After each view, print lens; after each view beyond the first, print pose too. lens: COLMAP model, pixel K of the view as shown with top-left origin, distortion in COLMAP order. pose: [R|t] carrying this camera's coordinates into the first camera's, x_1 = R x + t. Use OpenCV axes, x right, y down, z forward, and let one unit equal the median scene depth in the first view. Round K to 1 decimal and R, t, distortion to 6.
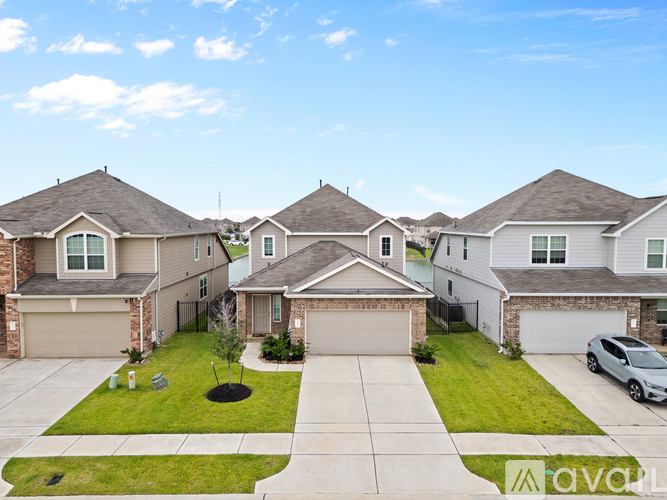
lens RADIAL K [[462.4, 0, 331.7], [0, 462.4, 250.1], [0, 0, 1]] dist [0.073381, -0.073753]
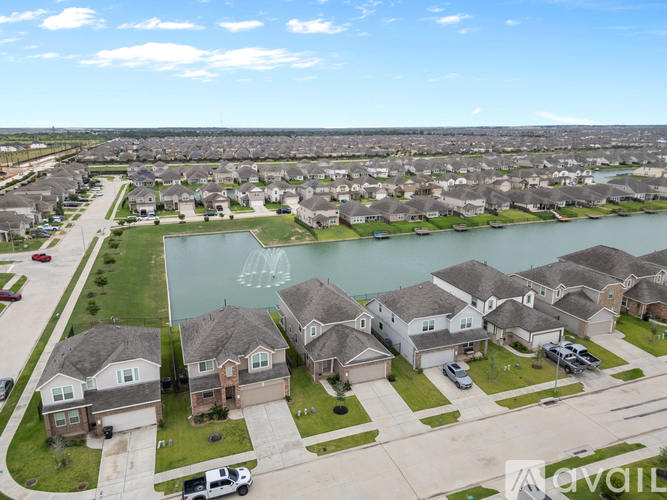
lens RADIAL K [[462.4, 0, 331.7], [0, 462.4, 250.1], [0, 0, 1]] dist [0.073381, -0.073753]
pose [[0.941331, -0.089424, 0.325421, -0.919122], [0.024293, 0.979709, 0.198948, -1.024104], [-0.336609, -0.179370, 0.924403, -1.227053]]
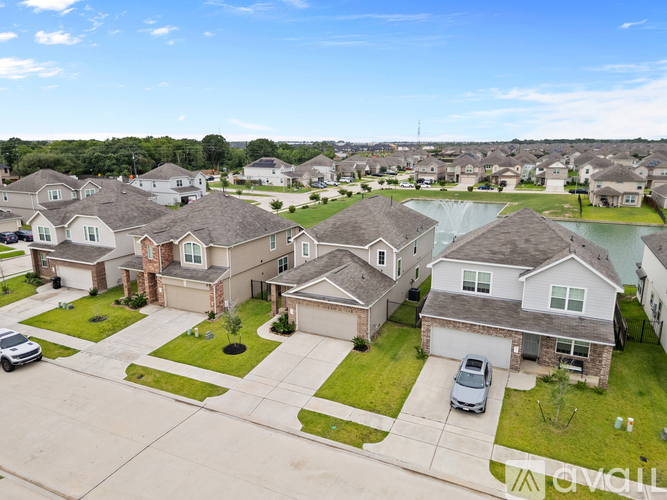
lens RADIAL K [[462.4, 0, 331.7], [0, 462.4, 250.1], [0, 0, 1]] dist [0.073381, -0.073753]
pose [[0.902235, 0.096851, -0.420228, 0.697748], [-0.024692, 0.984458, 0.173876, -0.331299], [0.430536, -0.146501, 0.890604, -0.340857]]
